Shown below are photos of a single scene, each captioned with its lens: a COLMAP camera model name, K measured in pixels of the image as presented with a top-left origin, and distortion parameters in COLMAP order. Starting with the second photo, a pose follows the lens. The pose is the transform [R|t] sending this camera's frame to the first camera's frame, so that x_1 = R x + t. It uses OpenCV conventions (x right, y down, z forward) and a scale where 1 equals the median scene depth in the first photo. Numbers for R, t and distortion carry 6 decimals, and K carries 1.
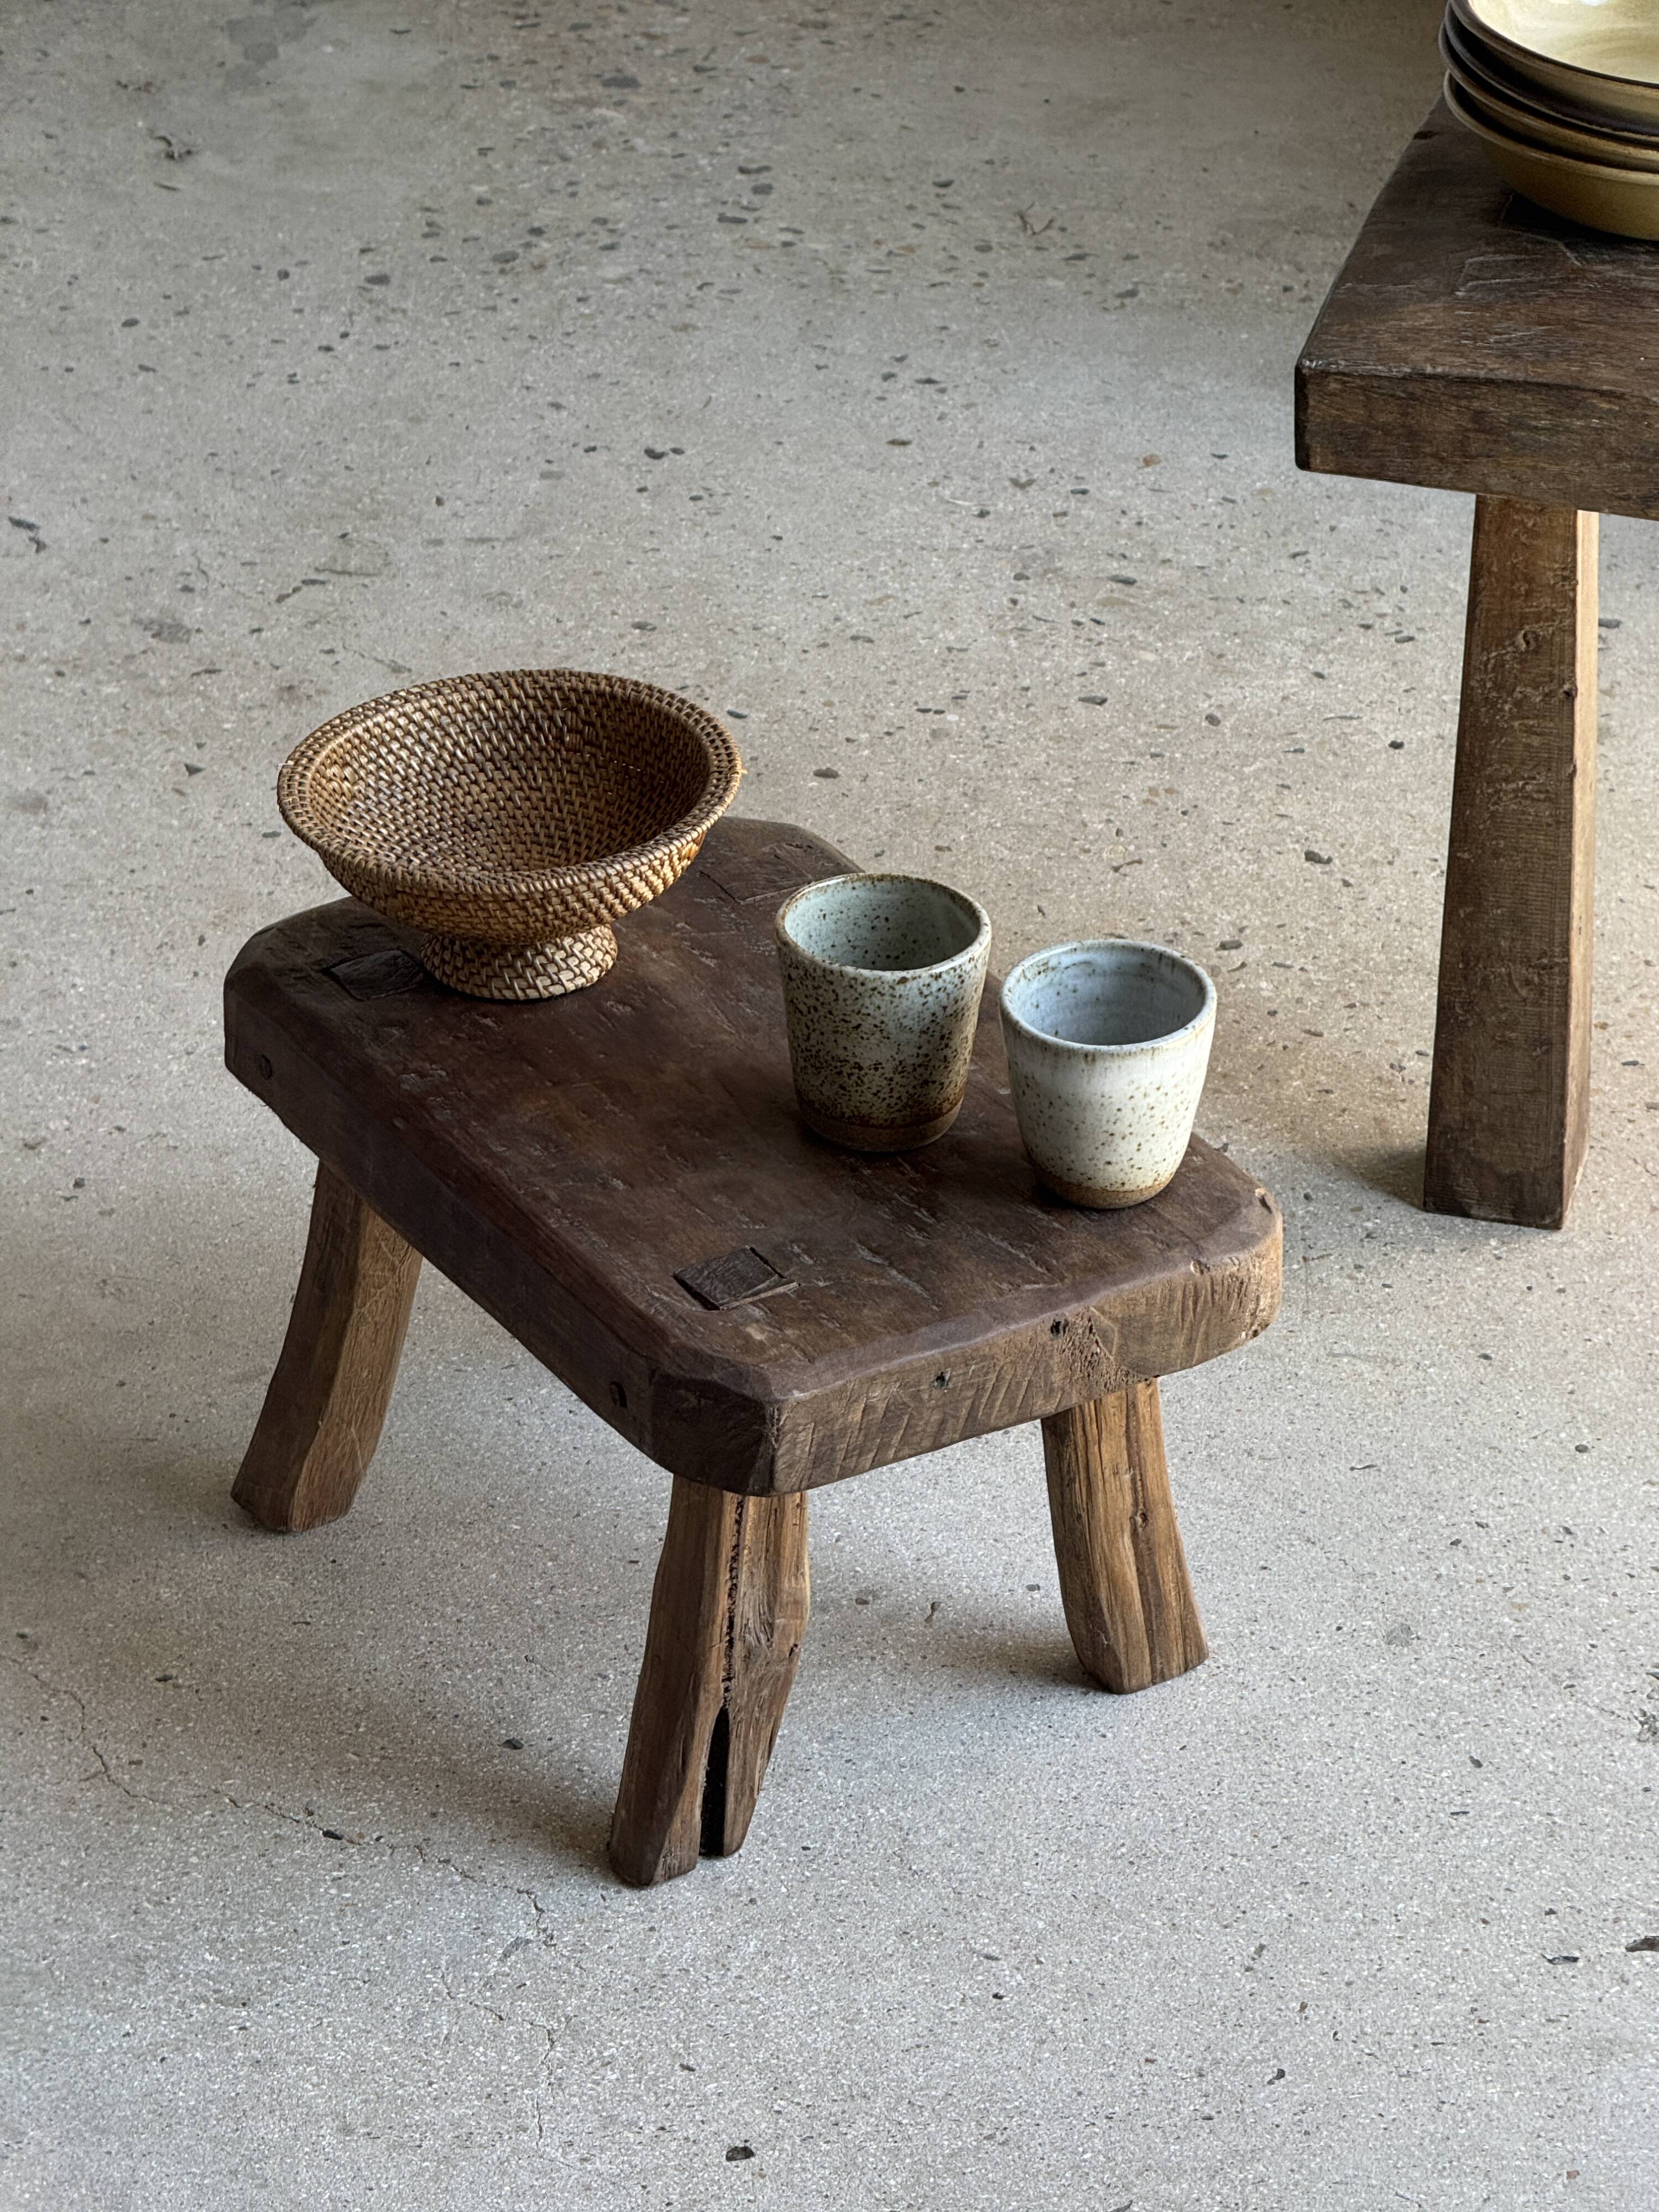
lens RADIAL K [[7544.1, 0, 832.9], [0, 7544.1, 1154.4], [0, 0, 1]] dist [0.250063, 0.000000]
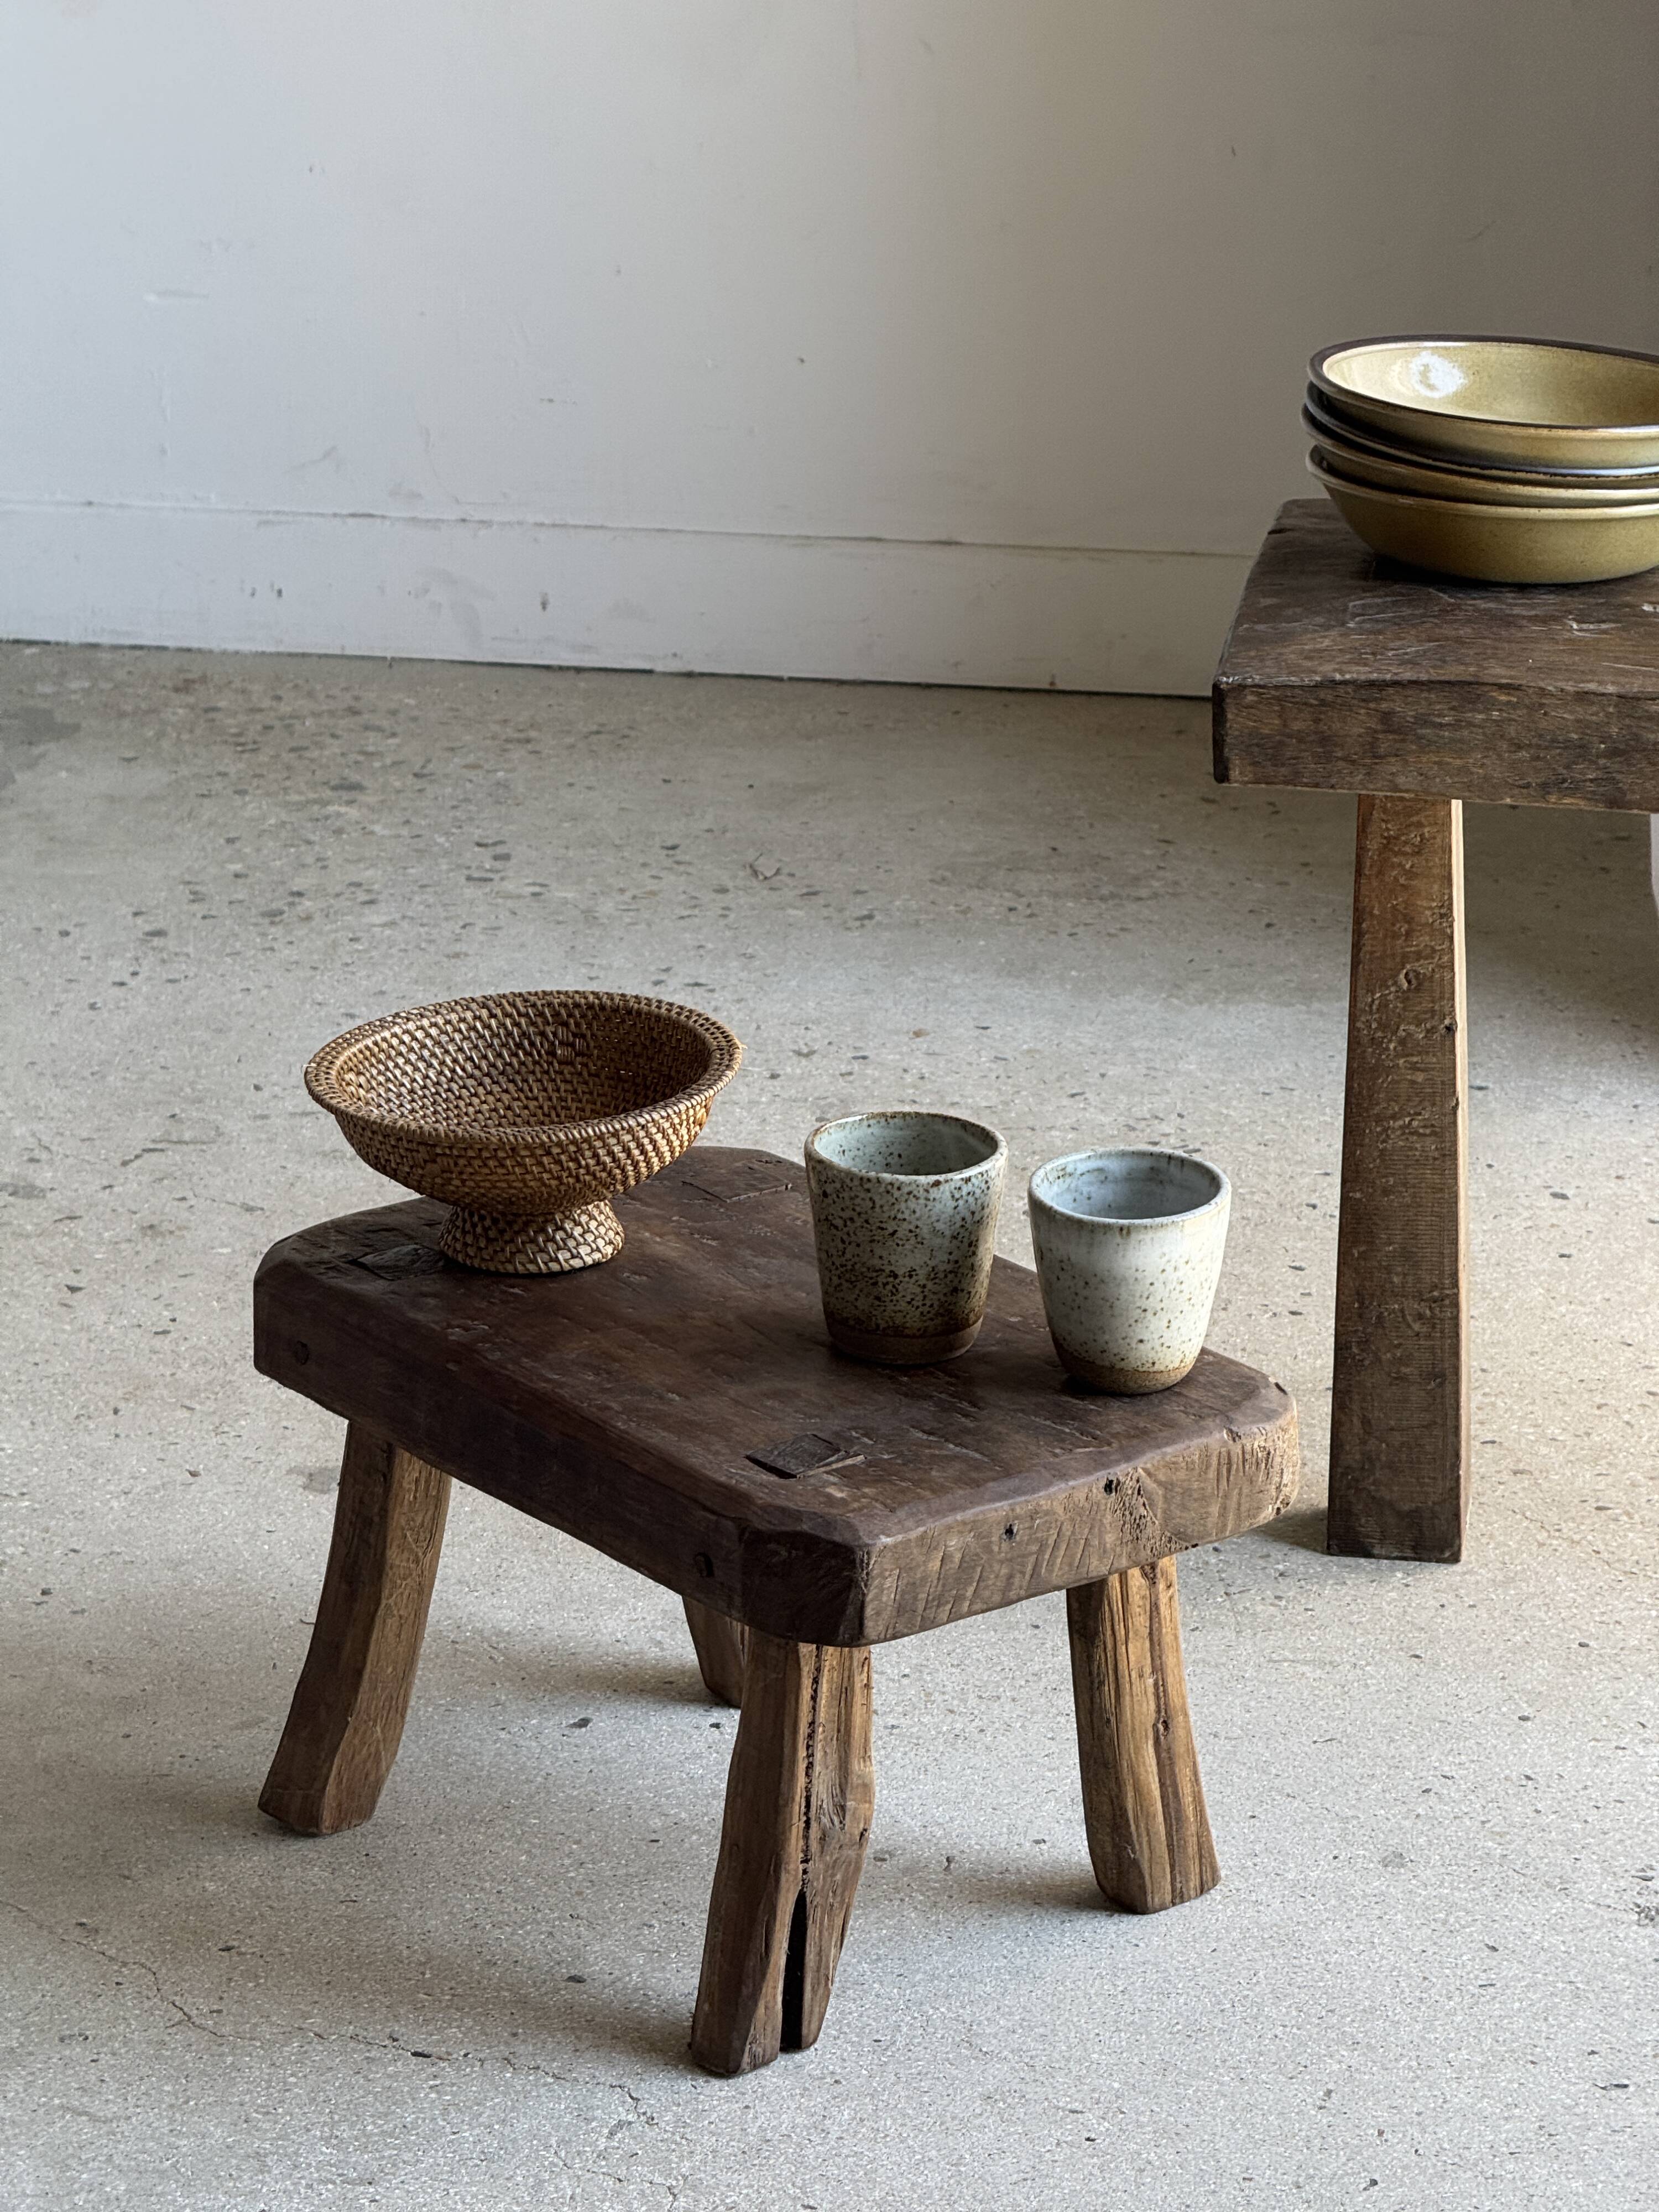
lens RADIAL K [[7544.1, 0, 812.0], [0, 7544.1, 1091.7], [0, 0, 1]] dist [0.250063, 0.000000]
pose [[0.993872, -0.042598, 0.102000, -0.109097], [0.061330, 0.980208, -0.188229, 0.153598], [-0.091963, 0.193331, 0.976814, -0.040209]]
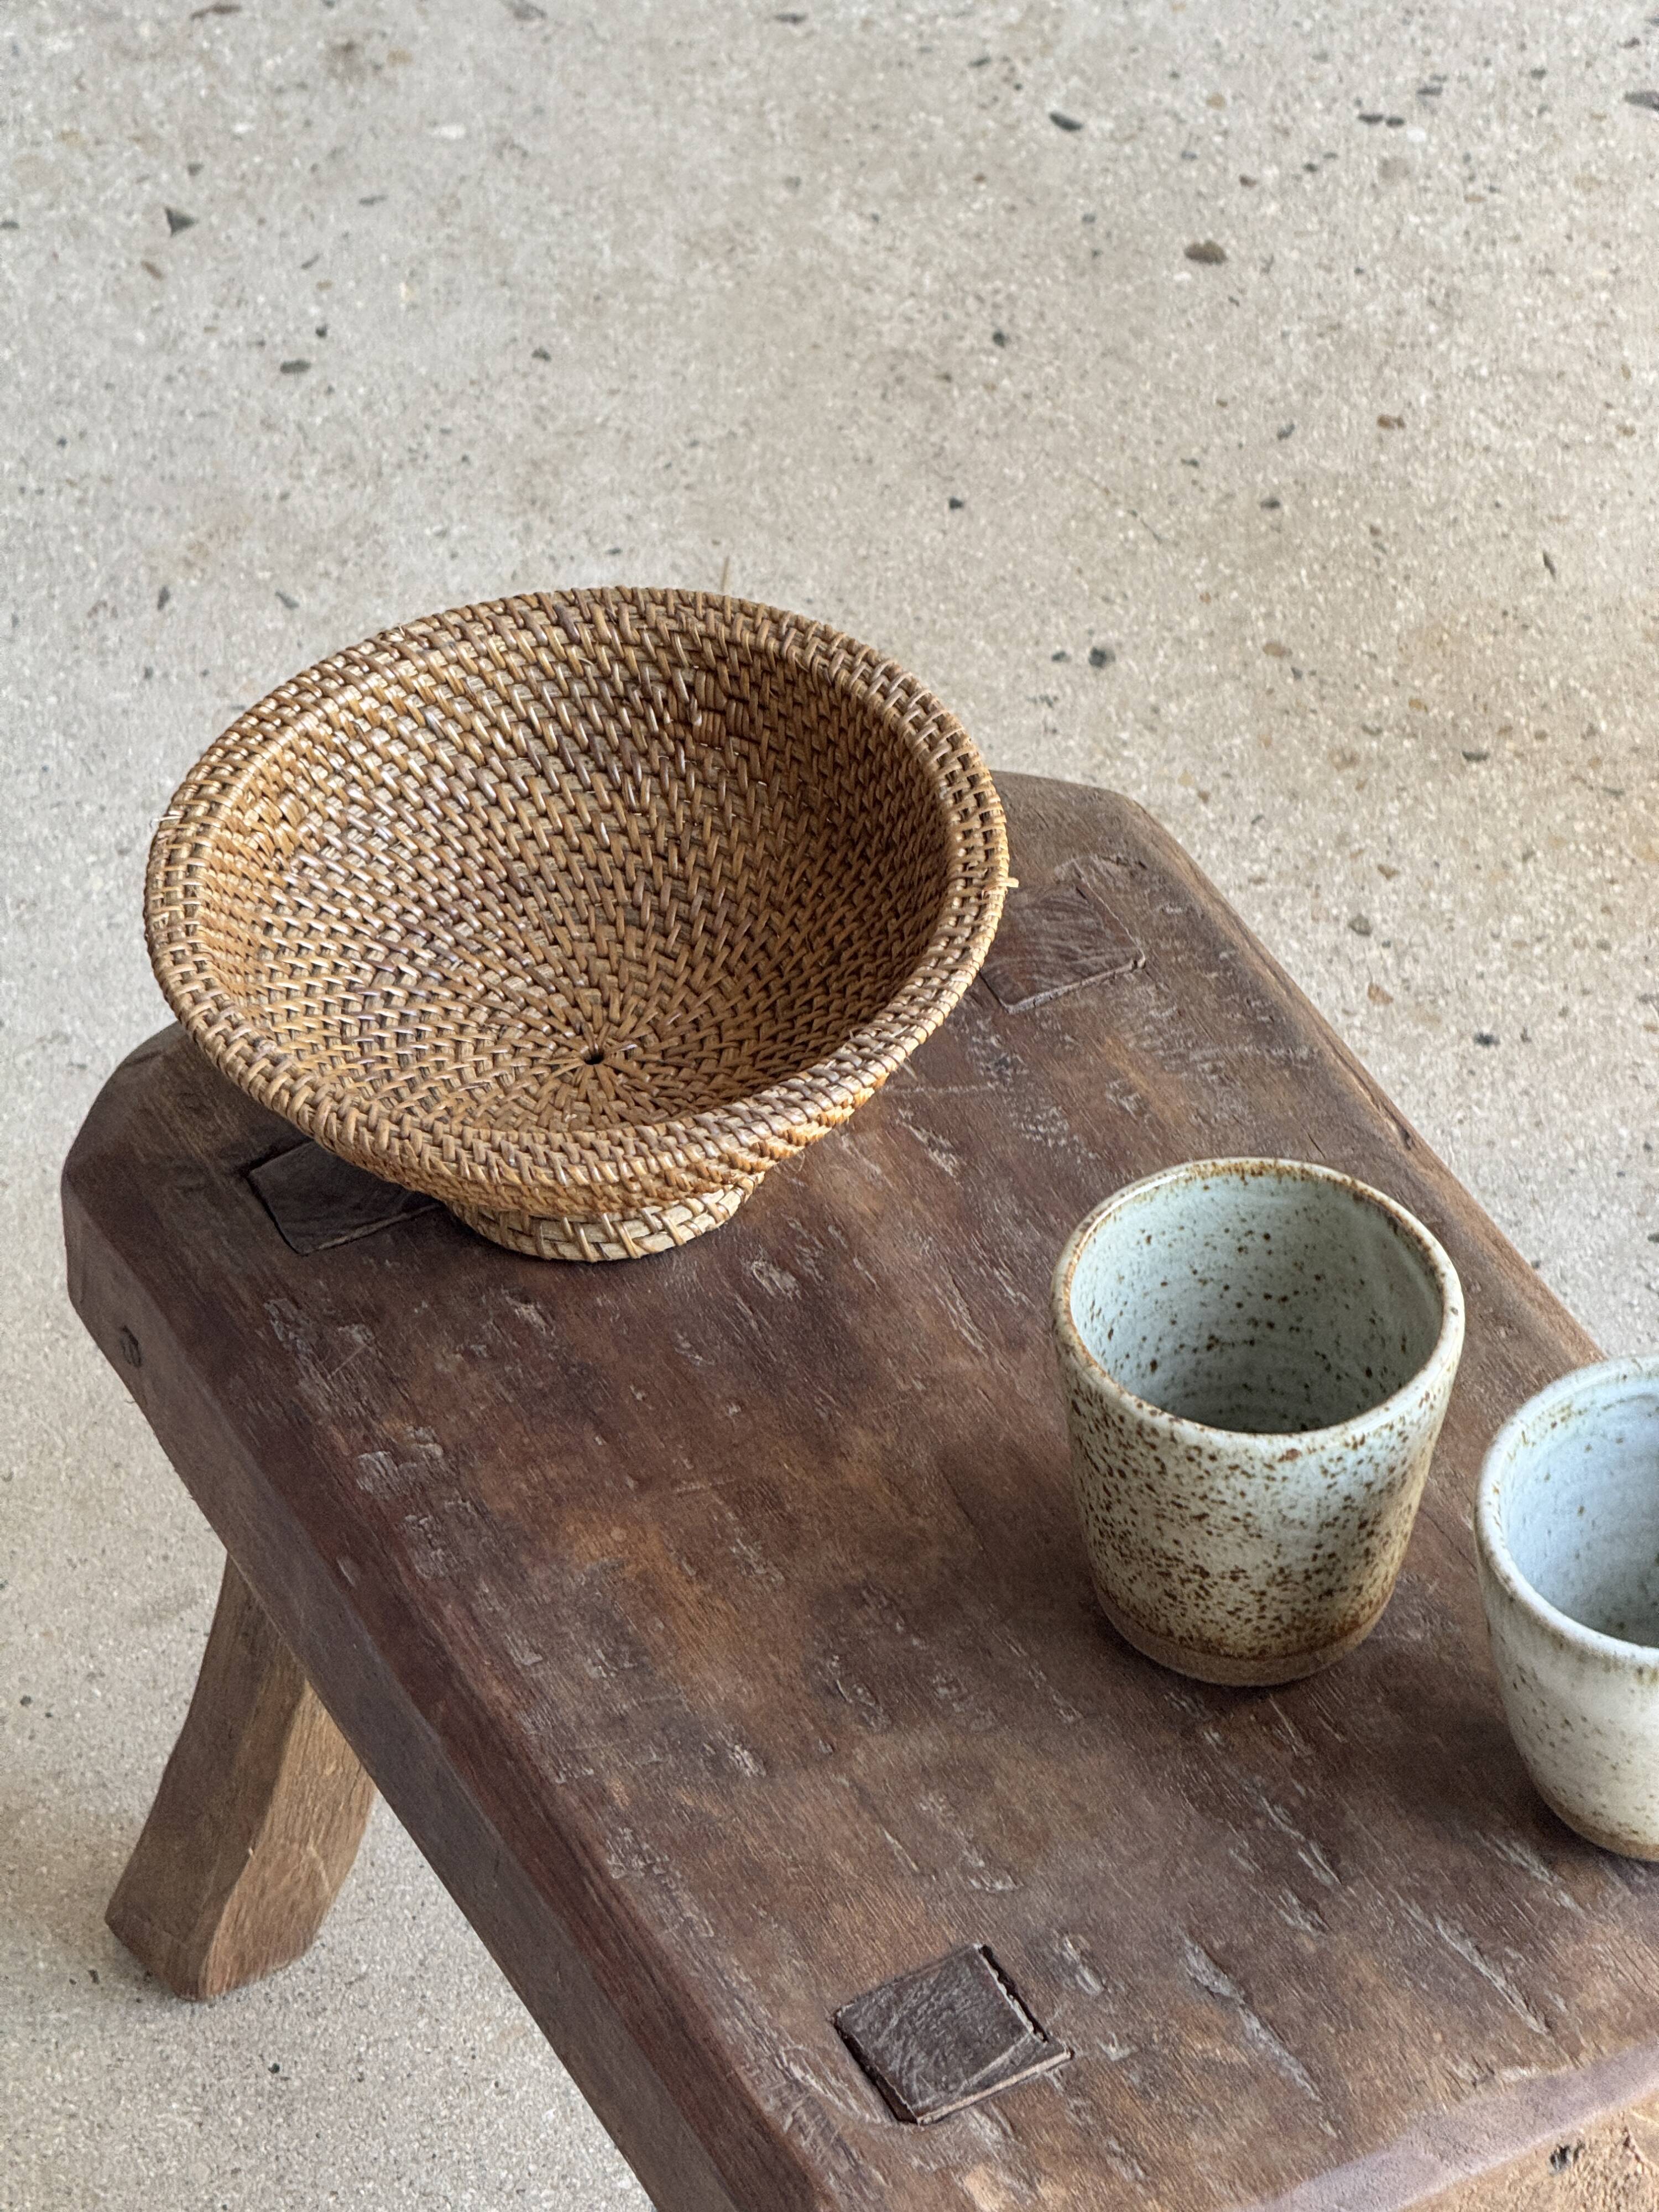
lens RADIAL K [[7783.8, 0, 850.7], [0, 7783.8, 1124.1], [0, 0, 1]] dist [0.204907, 0.000000]
pose [[0.998289, 0.034169, -0.047442, 0.003486], [-0.022109, 0.971814, 0.234708, -0.159926], [0.054124, -0.233258, 0.970907, 0.451329]]
